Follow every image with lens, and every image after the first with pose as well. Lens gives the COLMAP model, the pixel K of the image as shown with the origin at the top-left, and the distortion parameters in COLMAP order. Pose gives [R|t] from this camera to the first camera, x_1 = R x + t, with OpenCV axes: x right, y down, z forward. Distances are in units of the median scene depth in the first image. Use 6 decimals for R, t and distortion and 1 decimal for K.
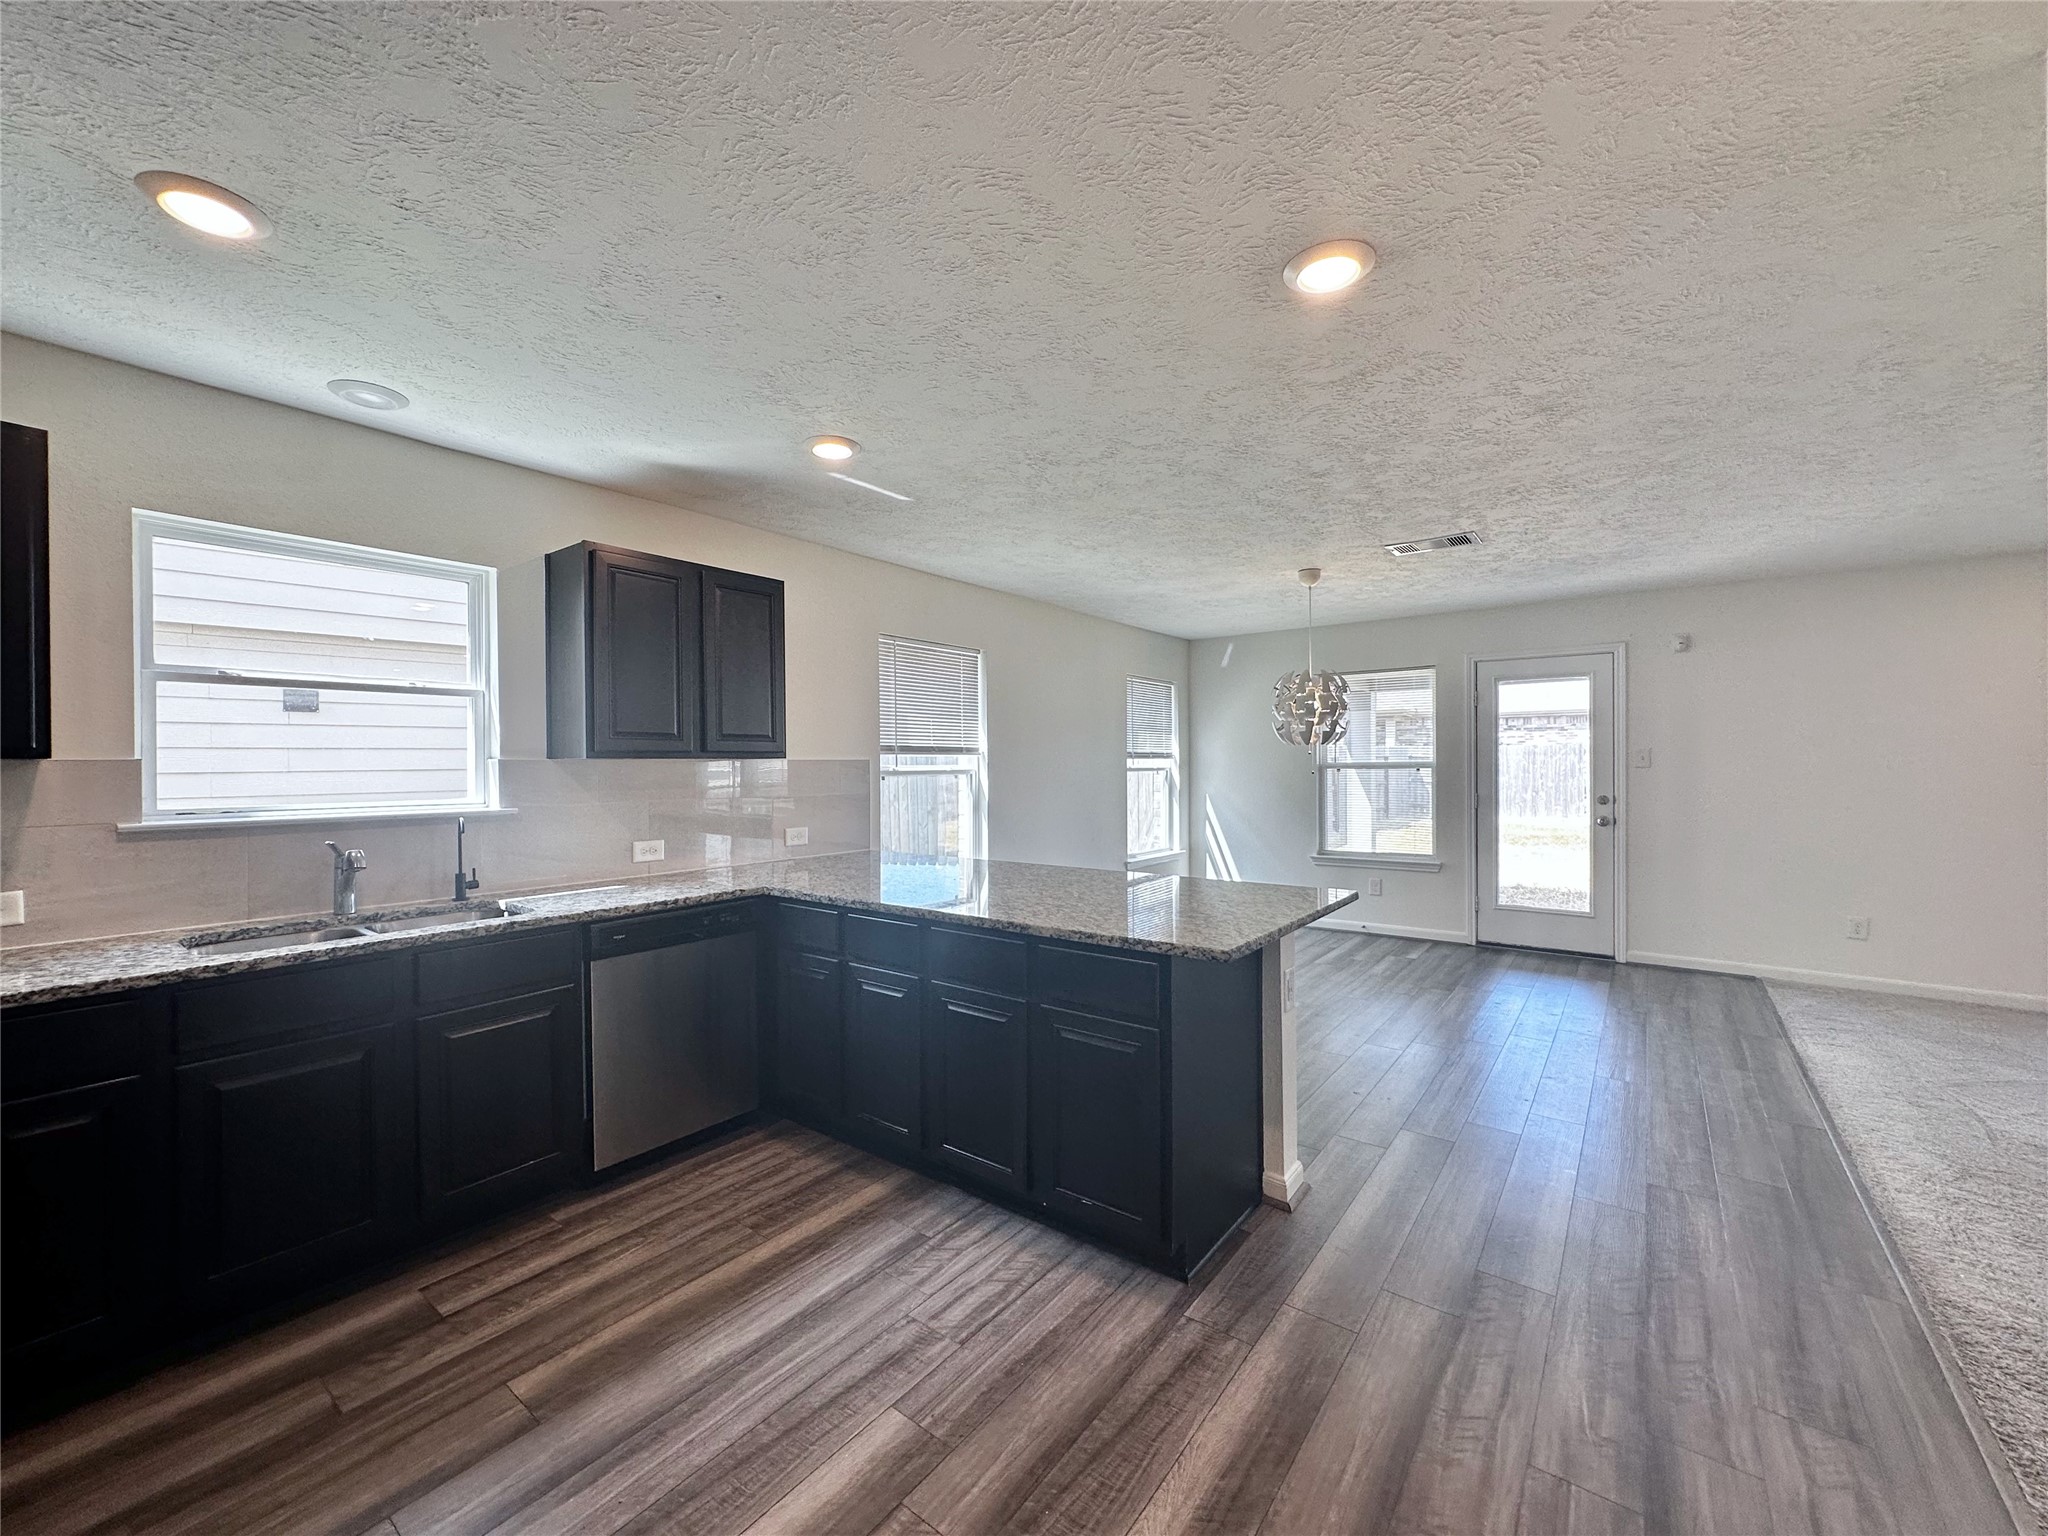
lens RADIAL K [[818.3, 0, 1019.9], [0, 818.3, 766.8], [0, 0, 1]] dist [-0.004429, 0.001500]
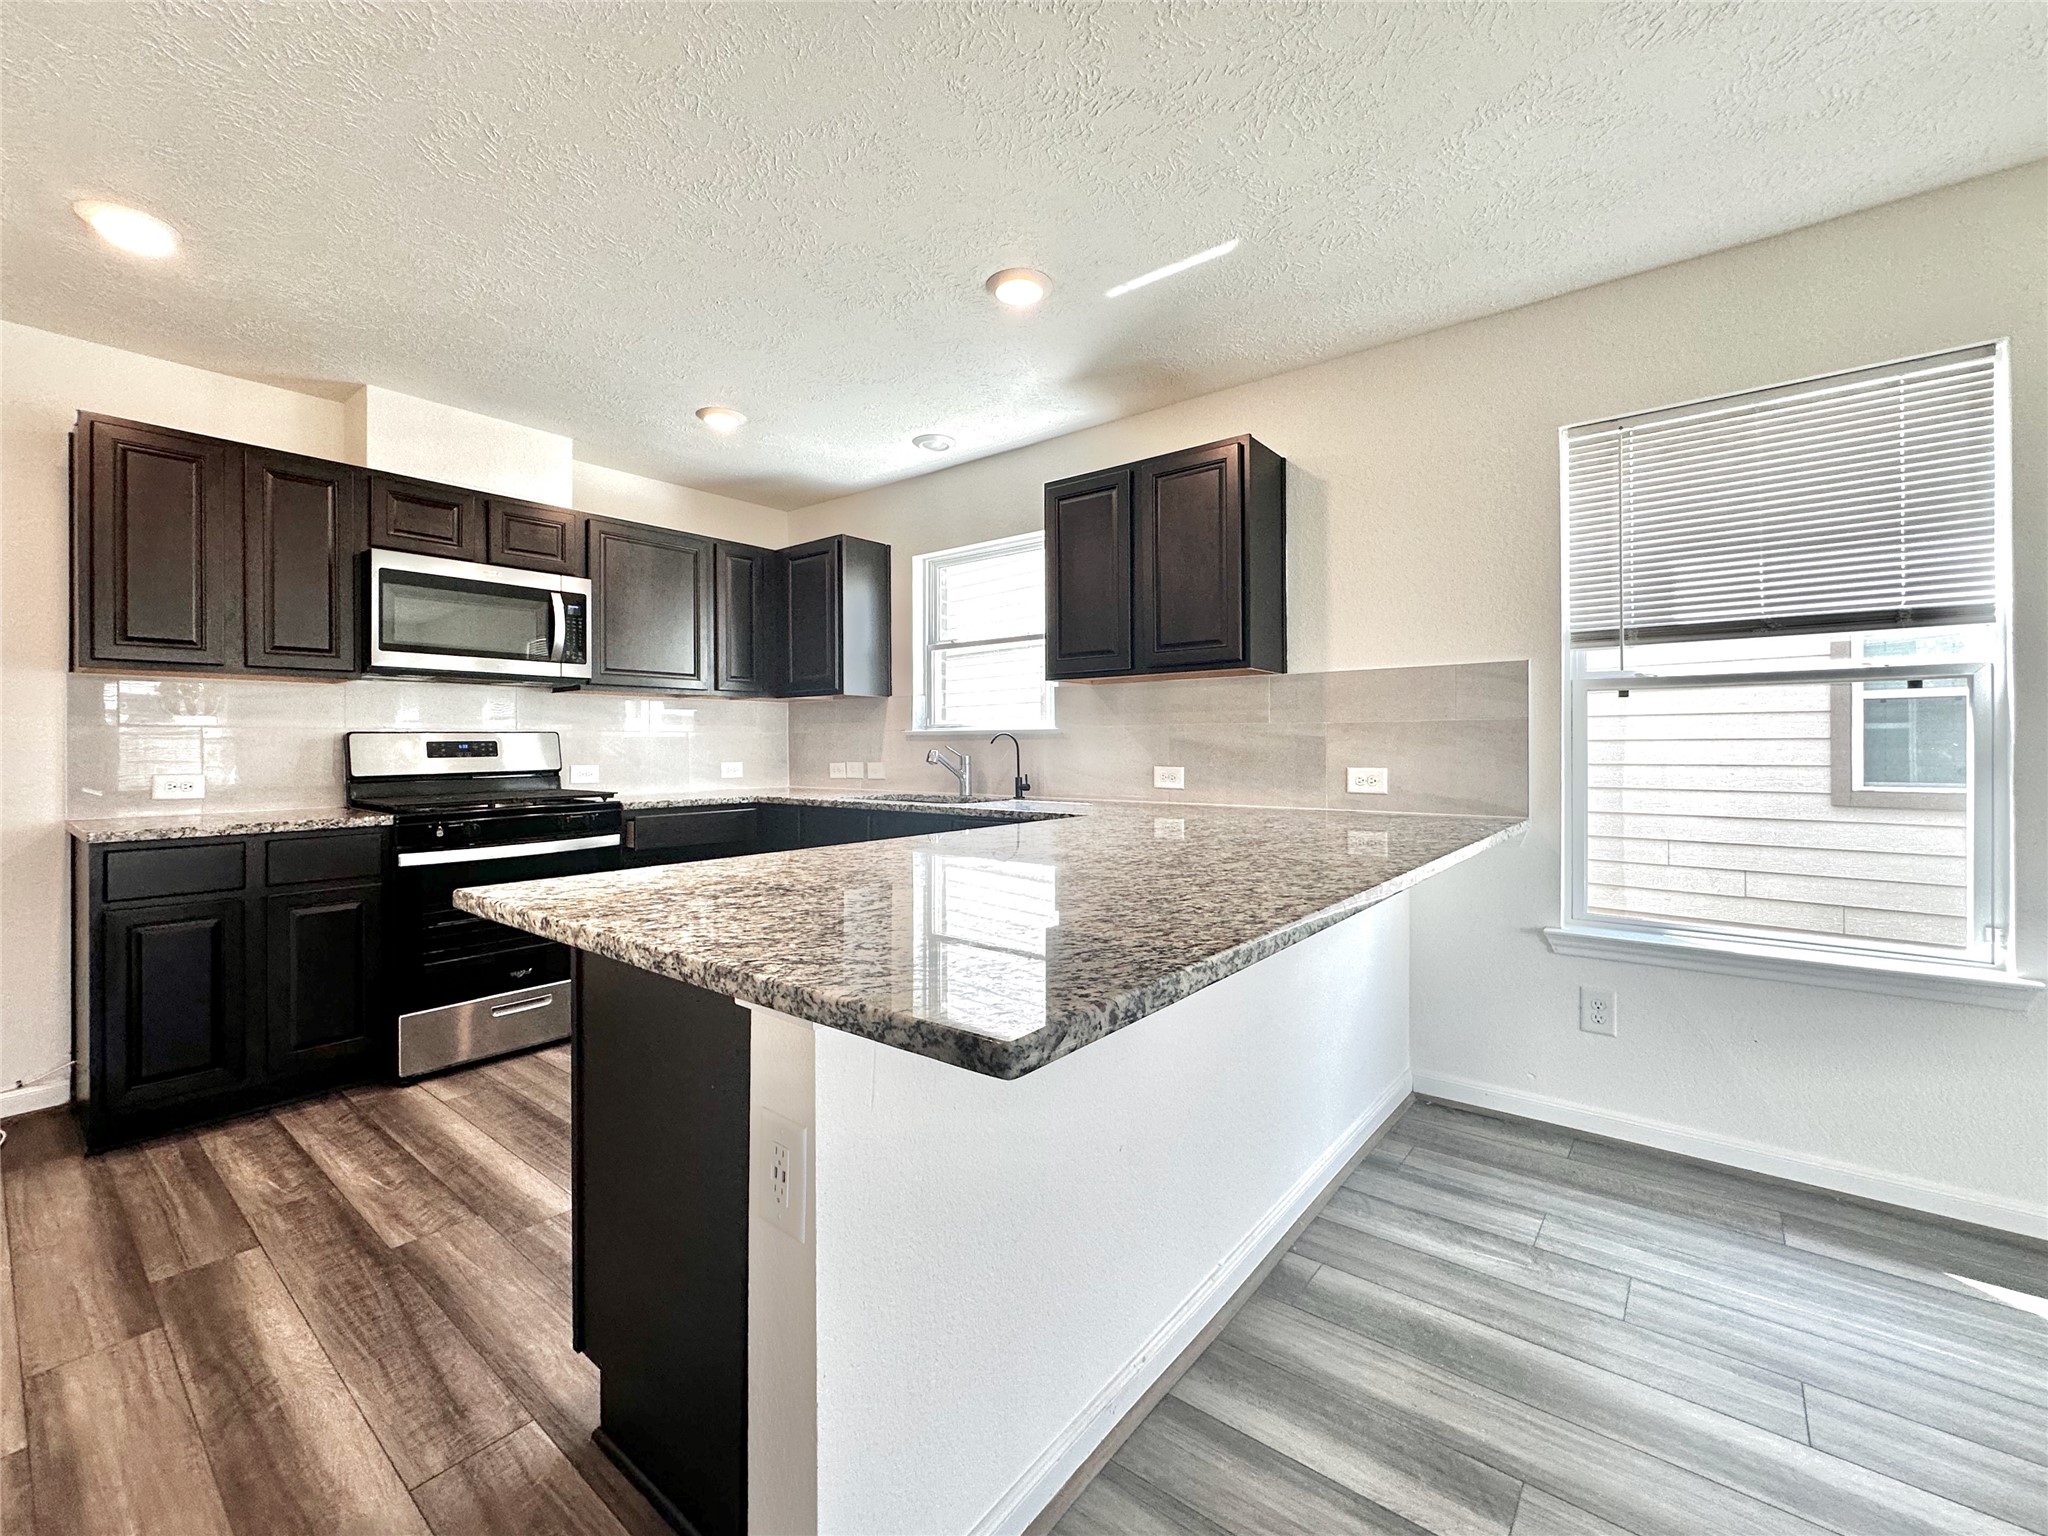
lens RADIAL K [[860.5, 0, 1019.1], [0, 860.5, 742.3], [0, 0, 1]] dist [-0.002649, 0.000226]
pose [[-0.027809, 0.002004, -0.999611, 0.501313], [0.000446, 0.999998, 0.001993, 0.055712], [0.999613, -0.000391, -0.027809, 0.787787]]
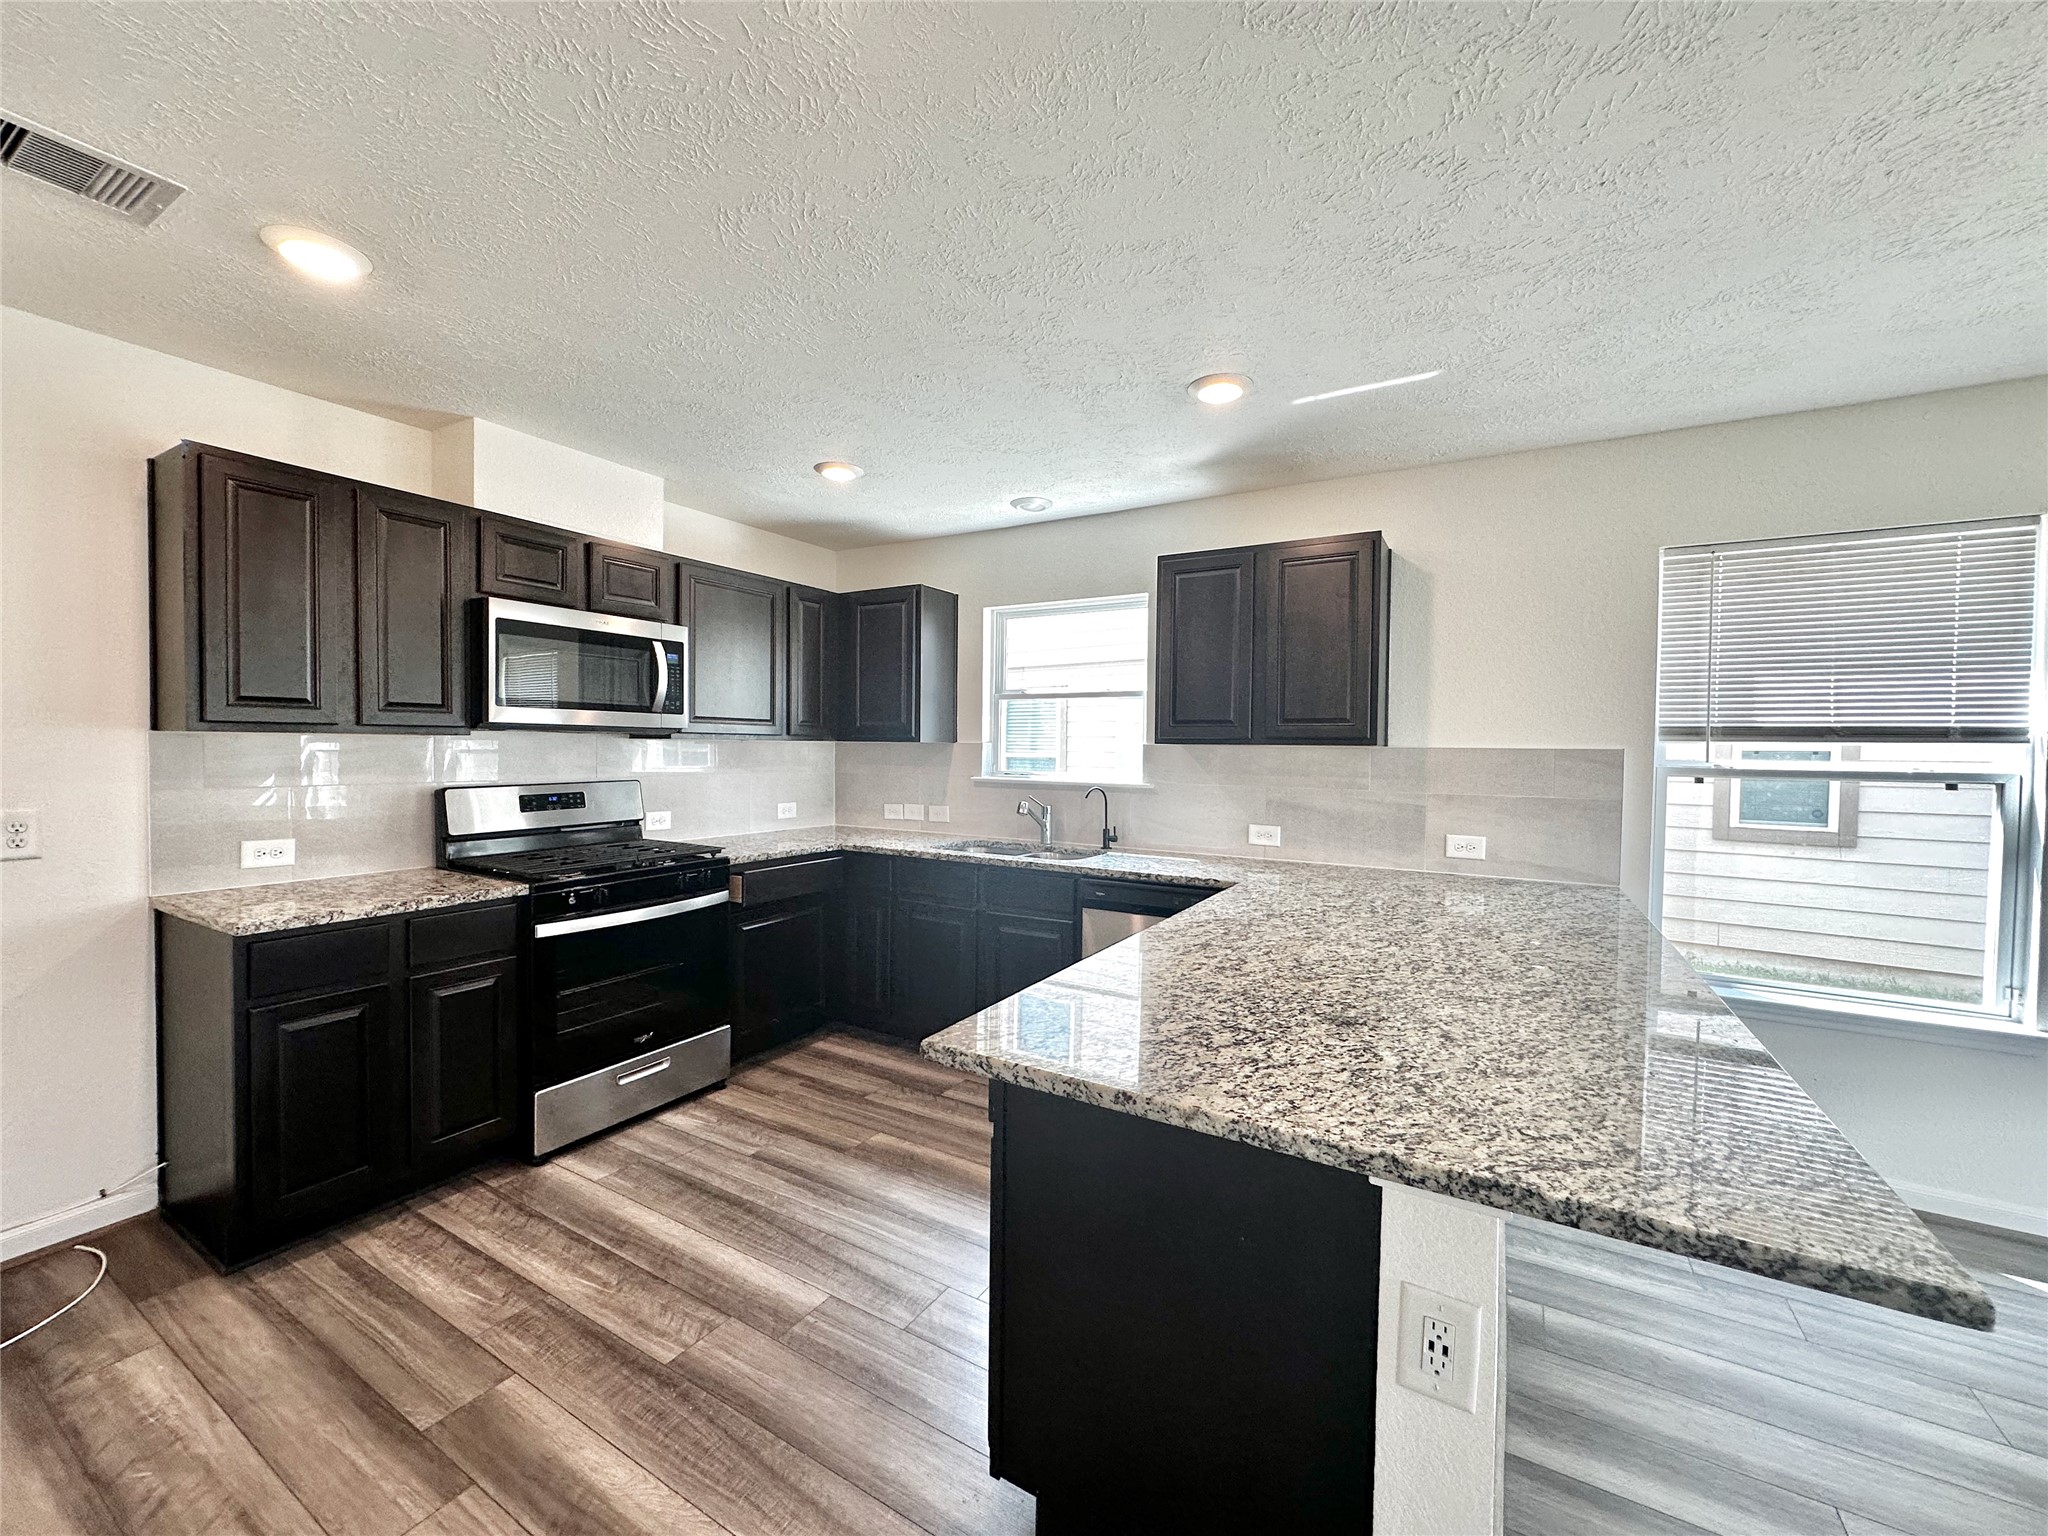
lens RADIAL K [[818.3, 0, 1019.6], [0, 818.3, 764.8], [0, 0, 1]] dist [-0.004429, 0.001500]
pose [[0.114568, 0.029113, -0.992989, 0.481569], [-0.017095, 0.999480, 0.027331, -0.006910], [0.993268, 0.013844, 0.115006, 0.532793]]
